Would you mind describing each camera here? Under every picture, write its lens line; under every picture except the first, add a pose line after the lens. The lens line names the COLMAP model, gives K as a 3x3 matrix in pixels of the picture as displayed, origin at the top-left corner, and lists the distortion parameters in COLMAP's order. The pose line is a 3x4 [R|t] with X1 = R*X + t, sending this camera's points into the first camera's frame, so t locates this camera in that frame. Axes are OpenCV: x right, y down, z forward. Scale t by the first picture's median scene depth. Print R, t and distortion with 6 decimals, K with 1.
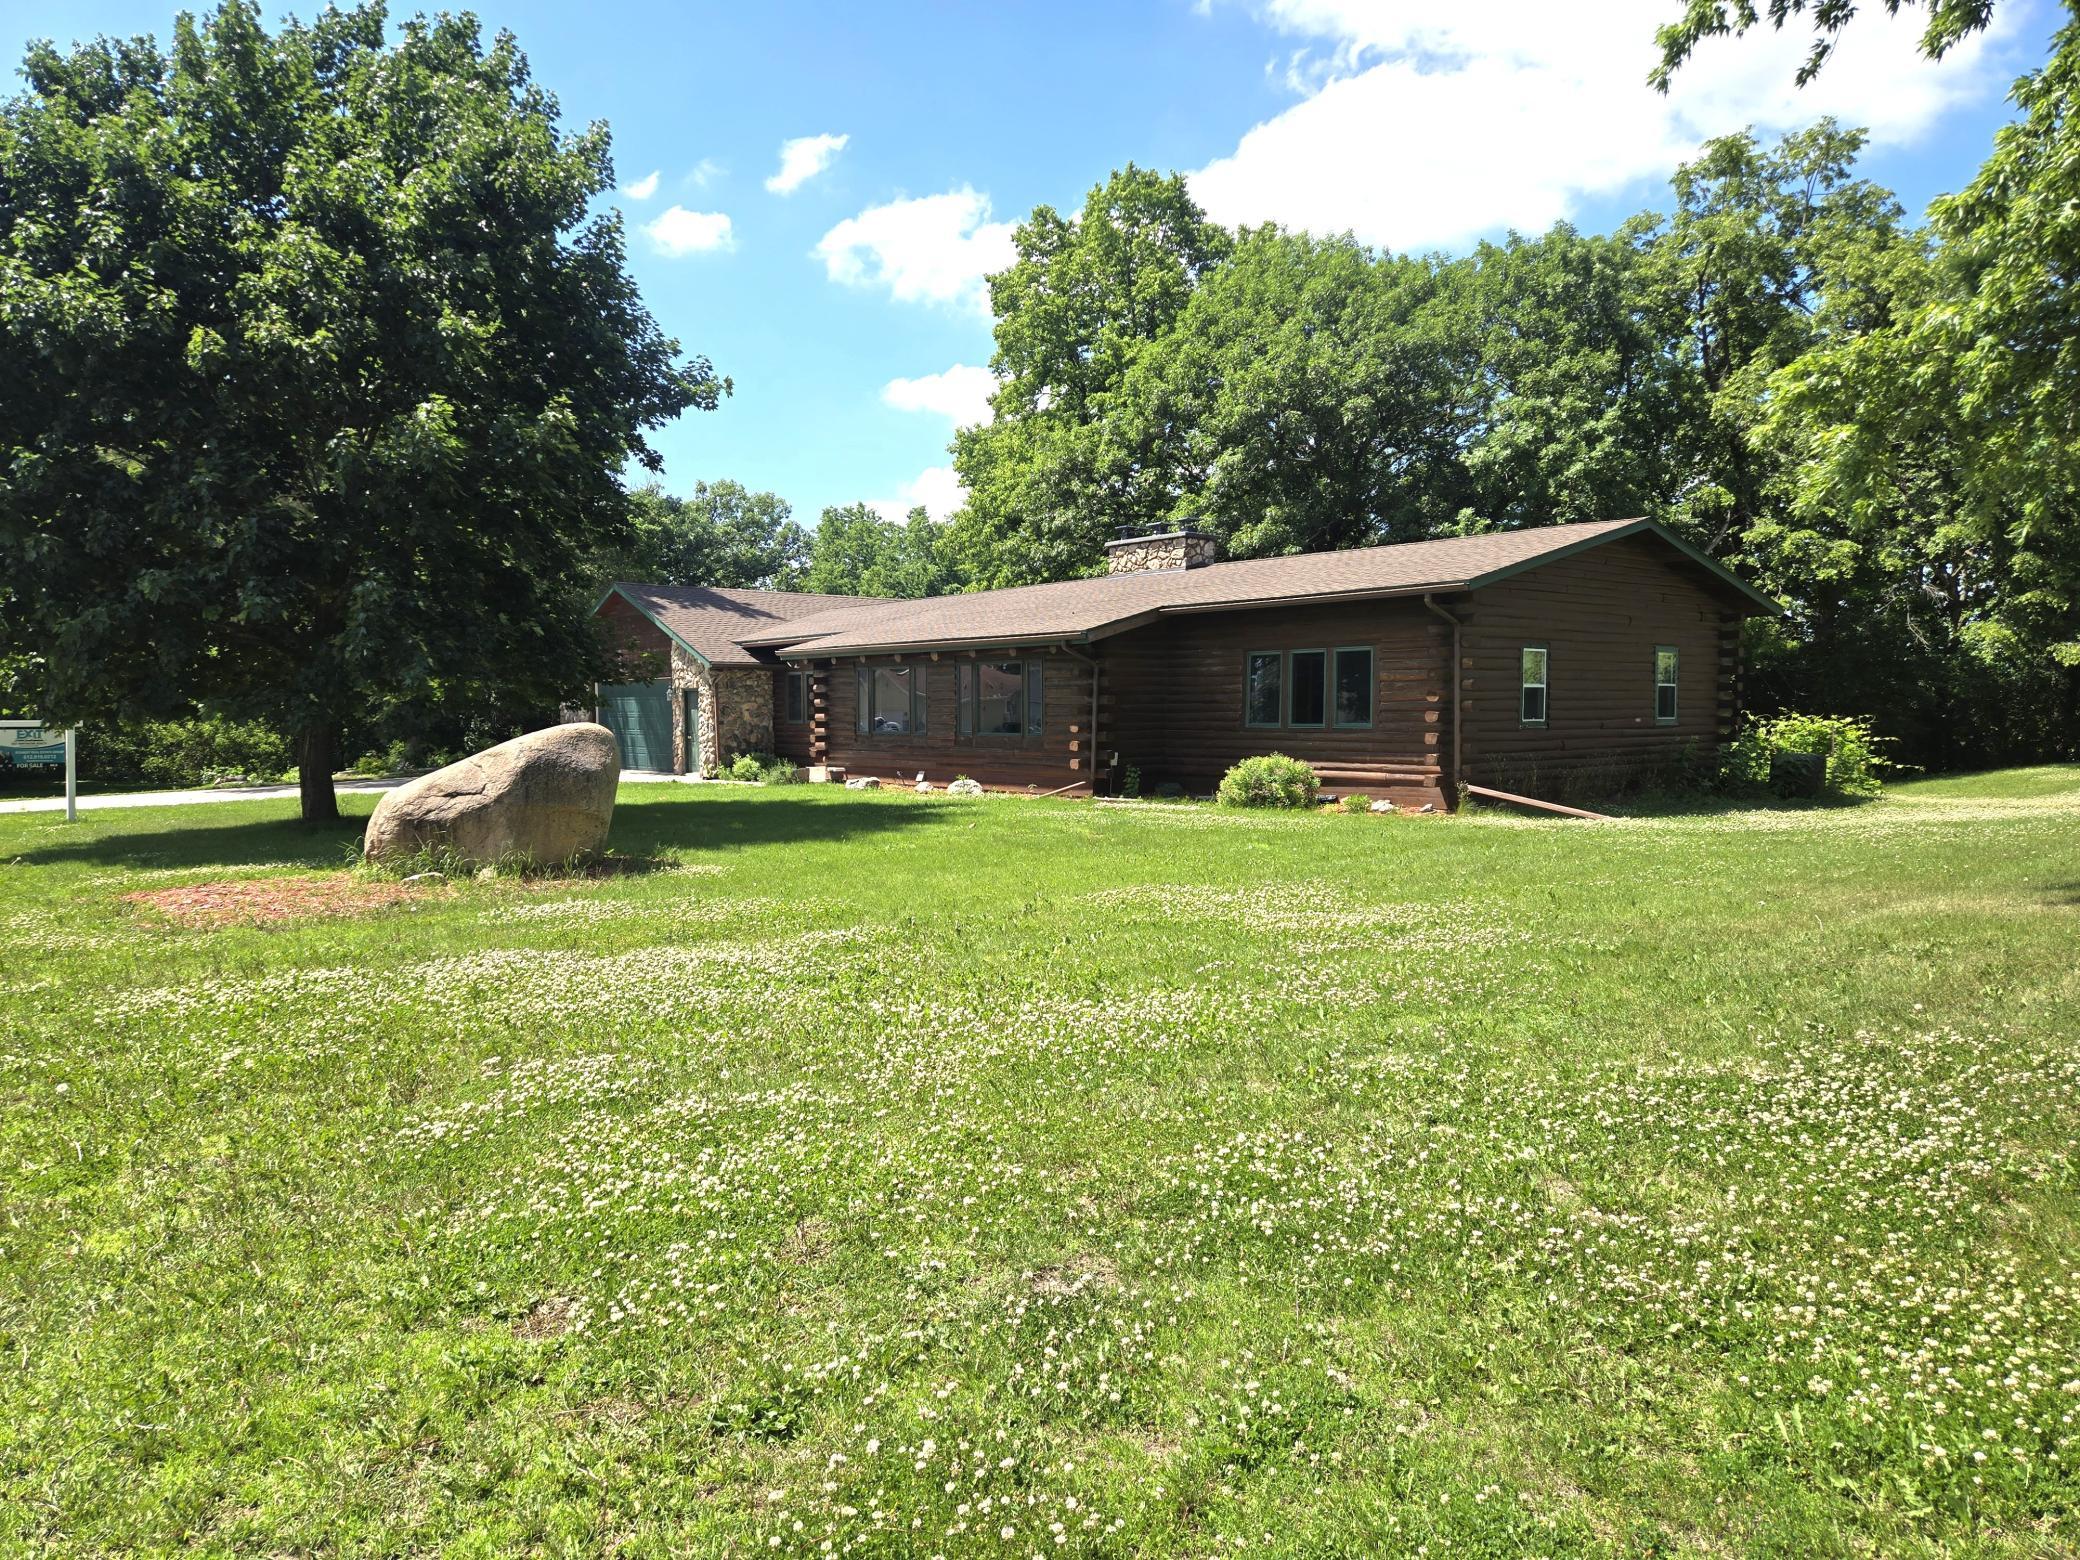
lens RADIAL K [[1379.6, 0, 1014.7], [0, 1379.6, 792.2], [0, 0, 1]] dist [0.080464, -0.068326]
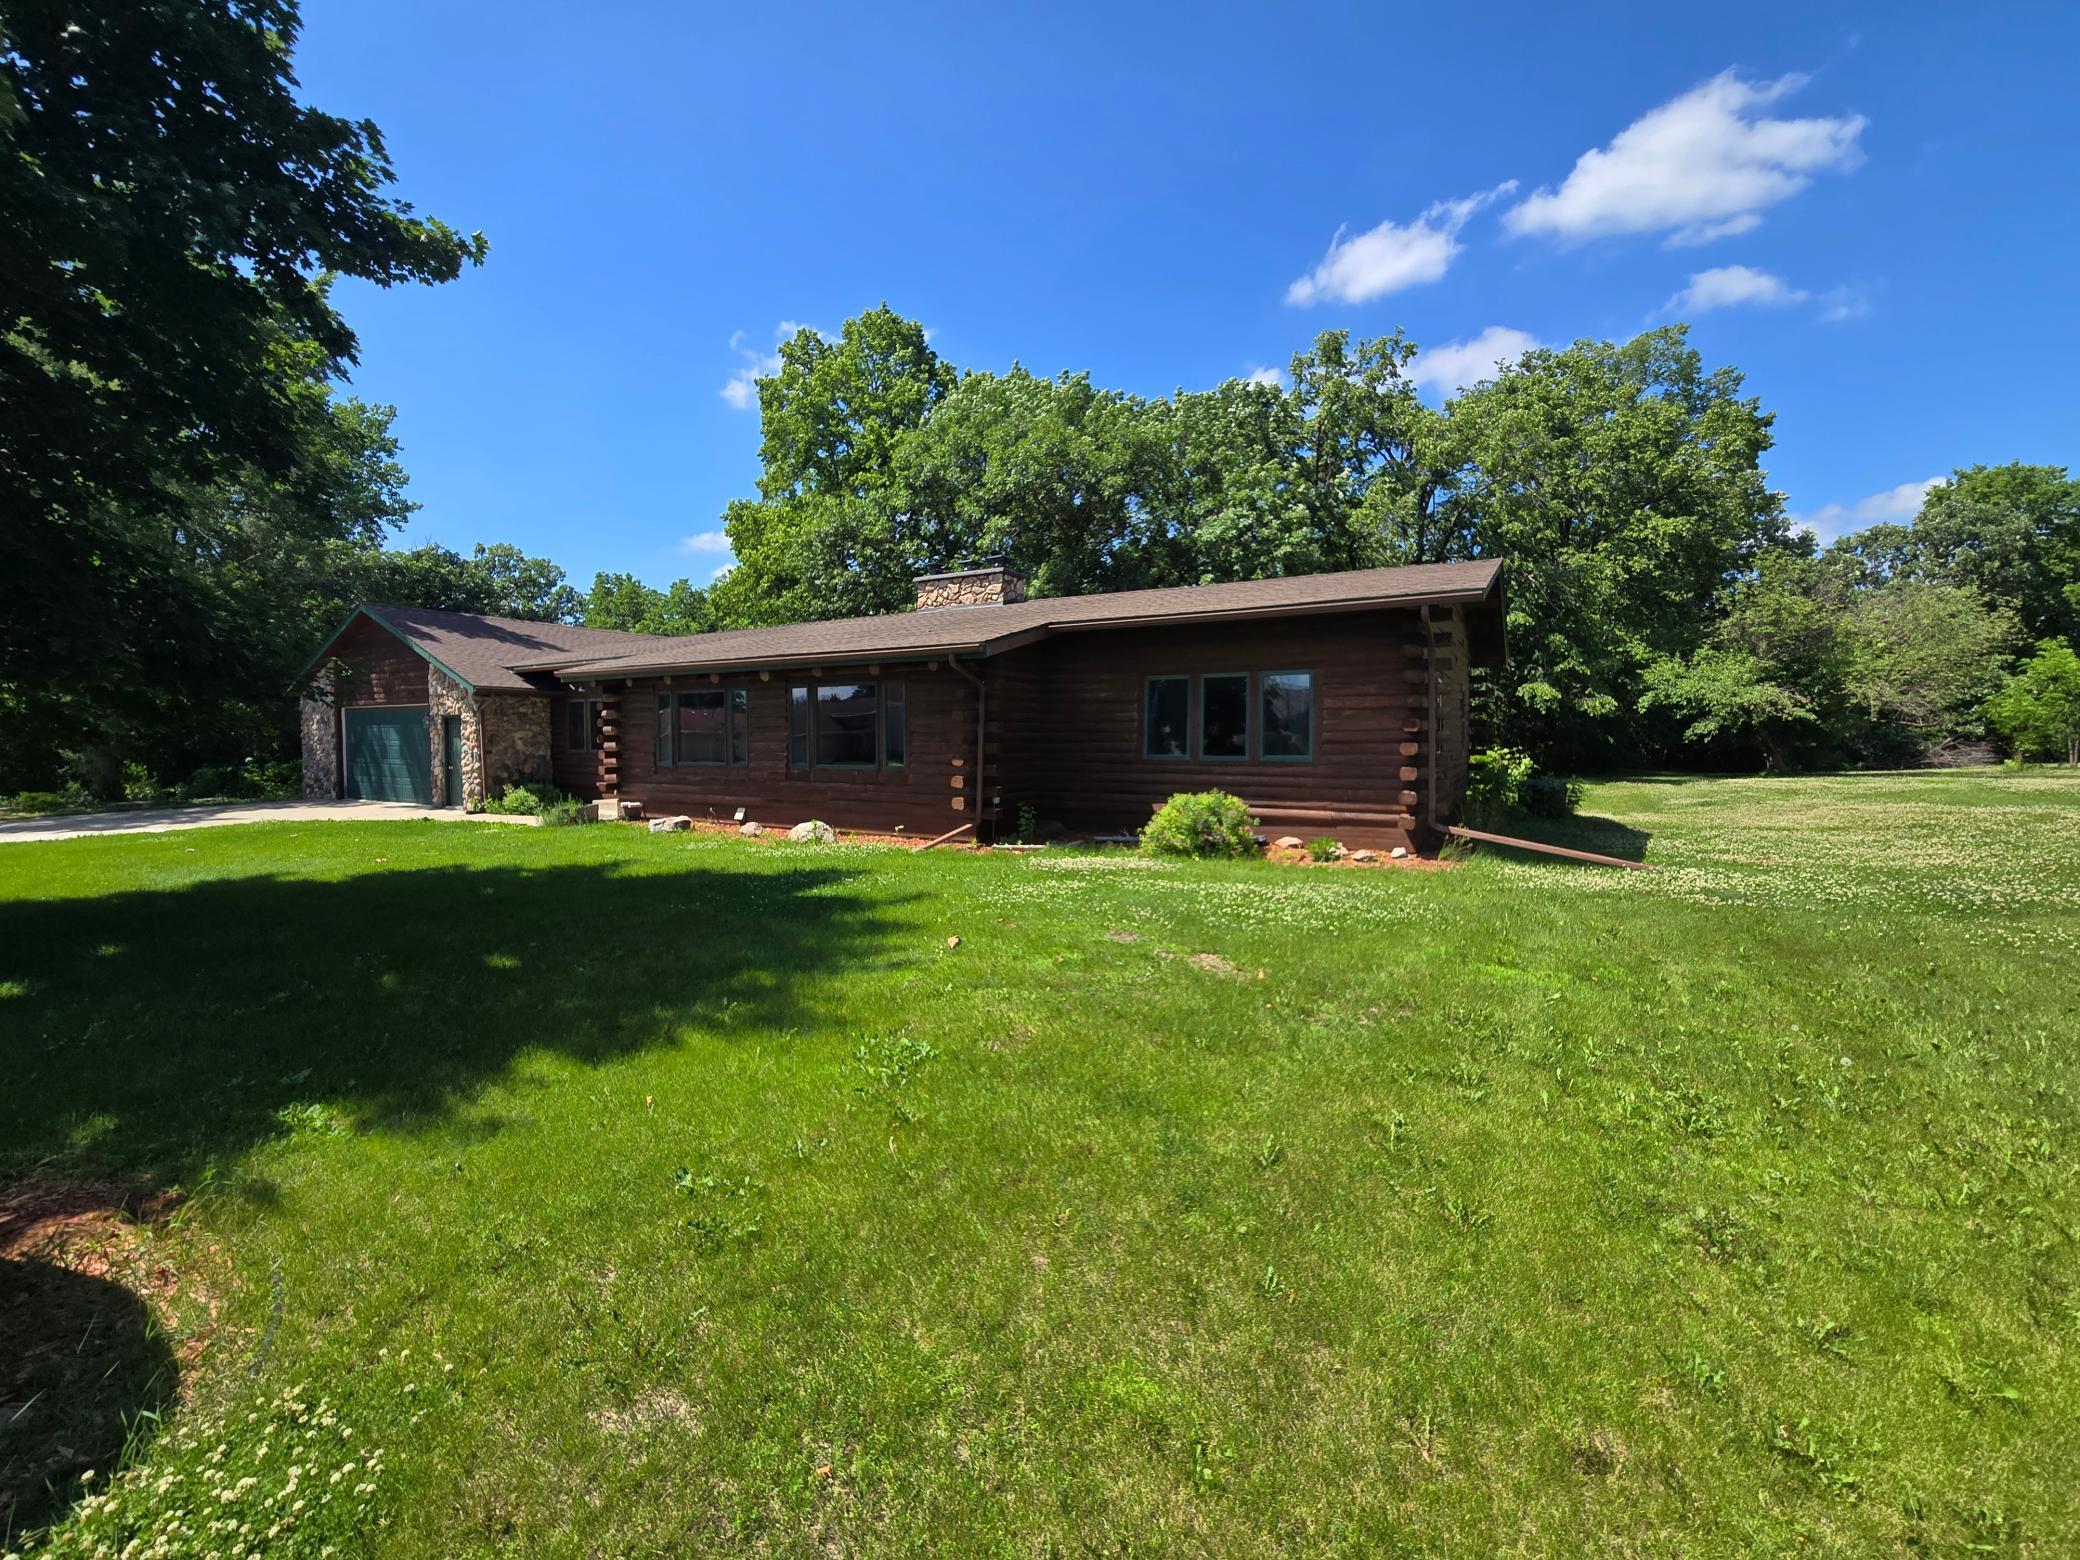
lens RADIAL K [[882.3, 0, 1040.0], [0, 882.3, 780.0], [0, 0, 1]] dist [-0.000998, -0.000181]
pose [[0.944342, -0.009696, 0.328822, -0.056267], [0.014980, 0.999796, -0.013540, -0.017490], [-0.328624, 0.017712, 0.944295, 0.313092]]
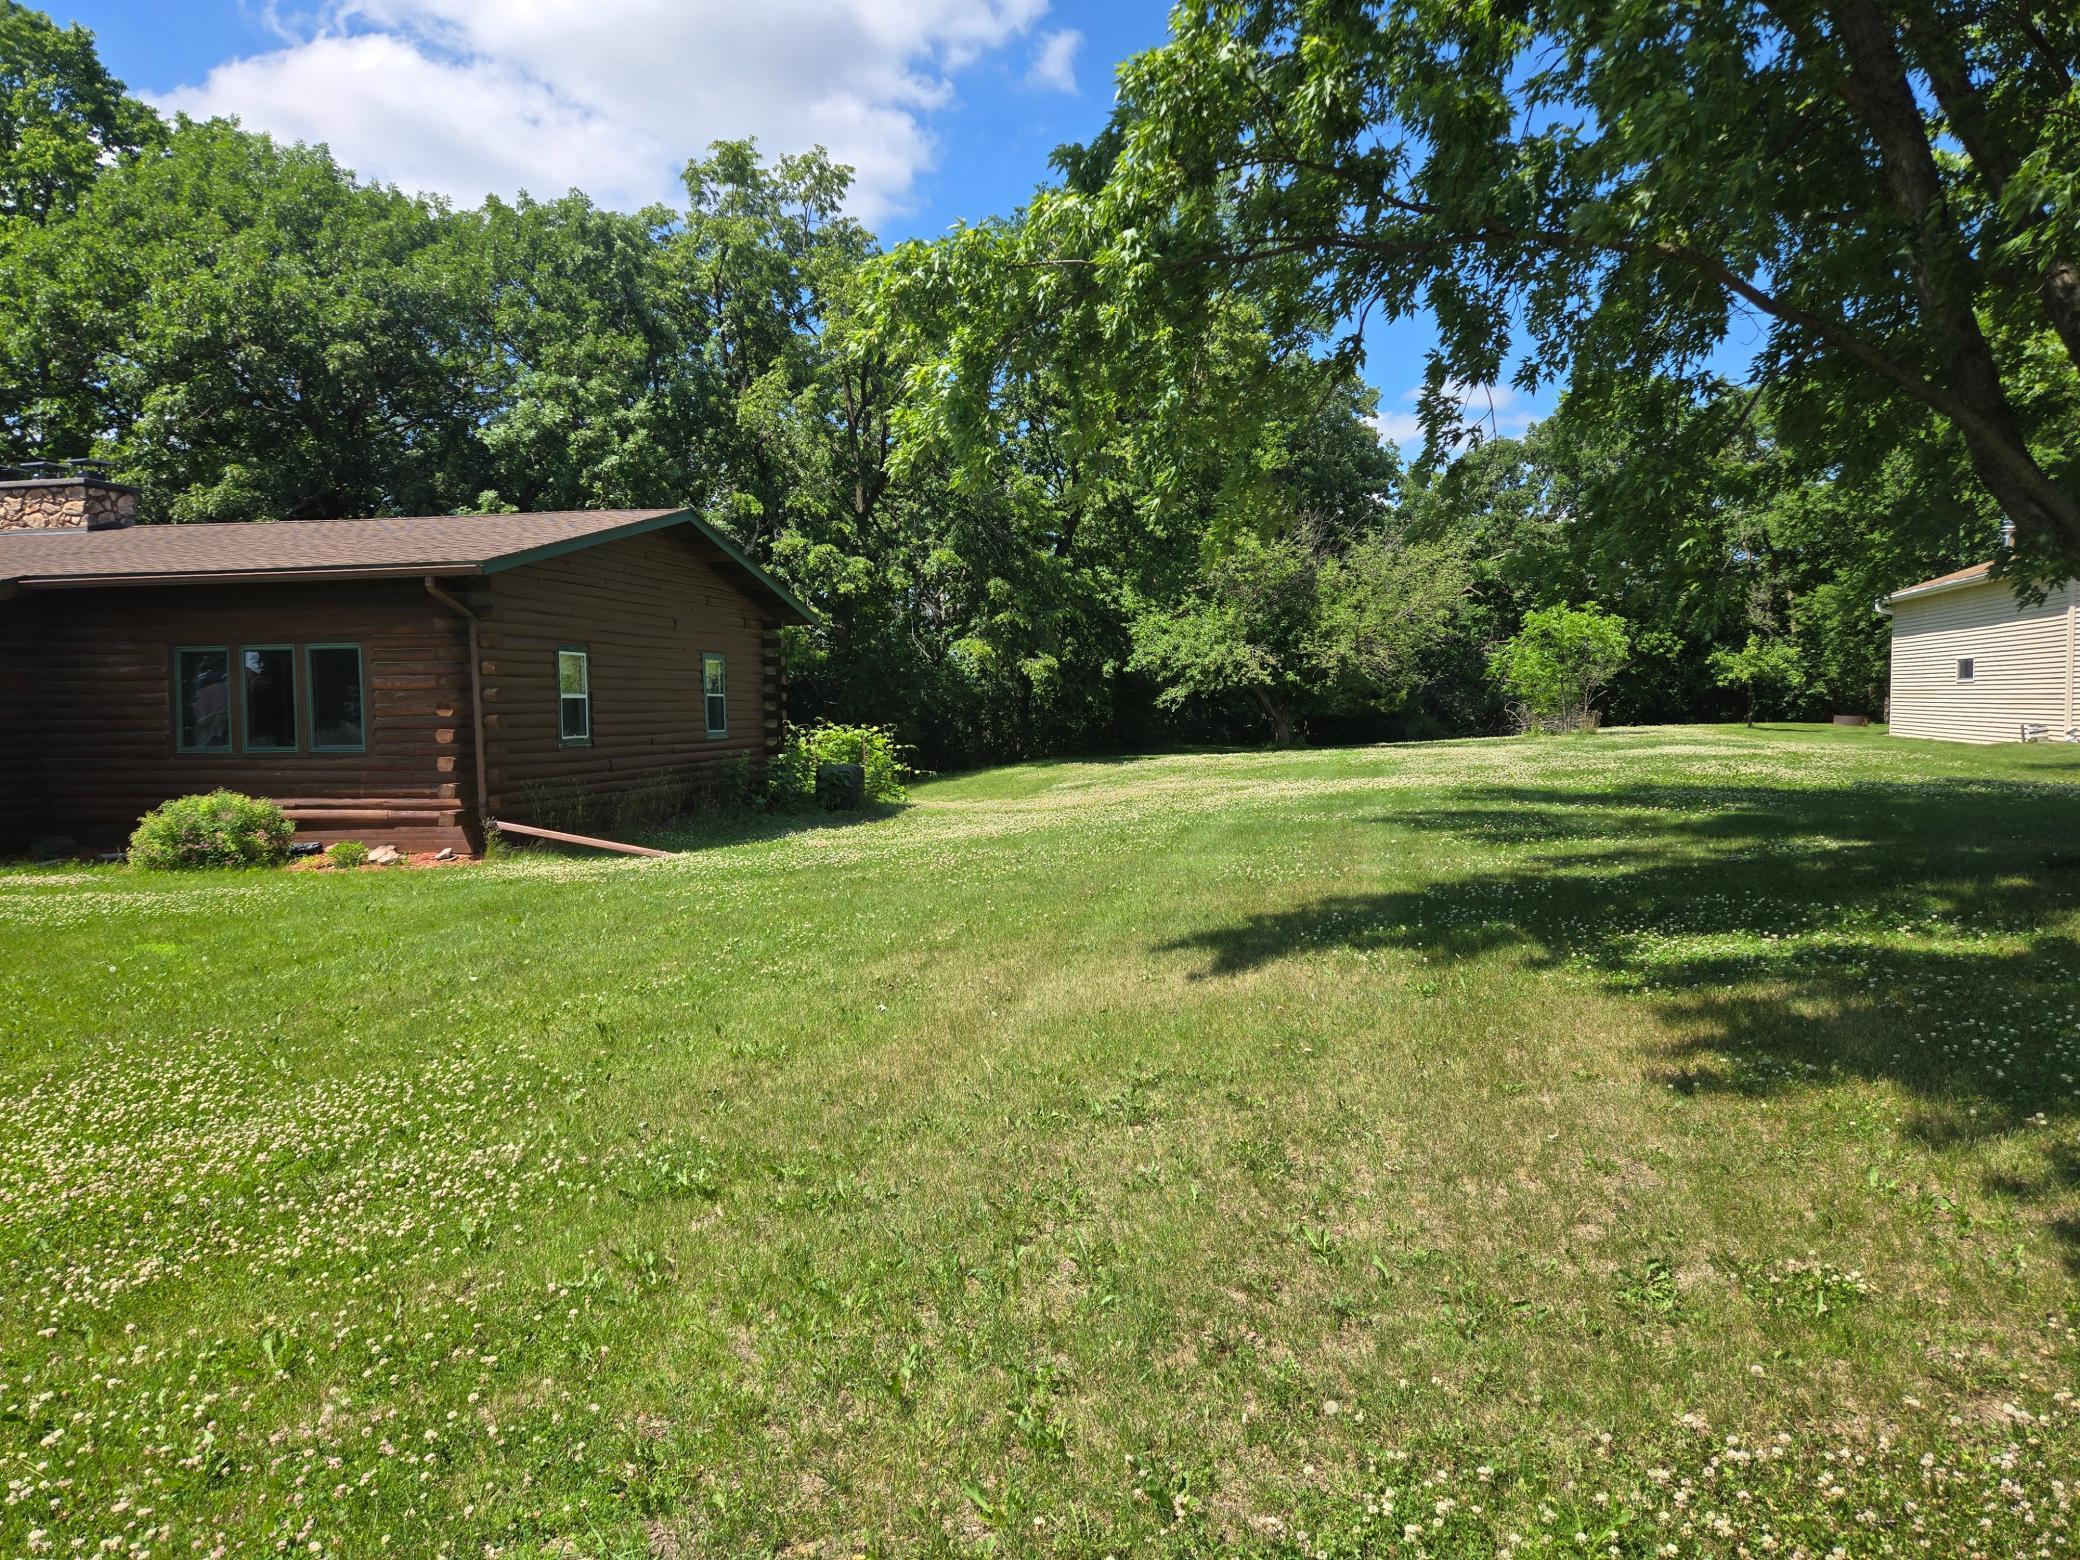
lens RADIAL K [[1379.6, 0, 1014.7], [0, 1379.6, 792.2], [0, 0, 1]] dist [0.080464, -0.068326]
pose [[0.792767, -0.044196, 0.607920, 0.045254], [0.046589, 0.998844, 0.011861, -0.010173], [-0.607741, 0.018919, 0.793910, 0.110758]]
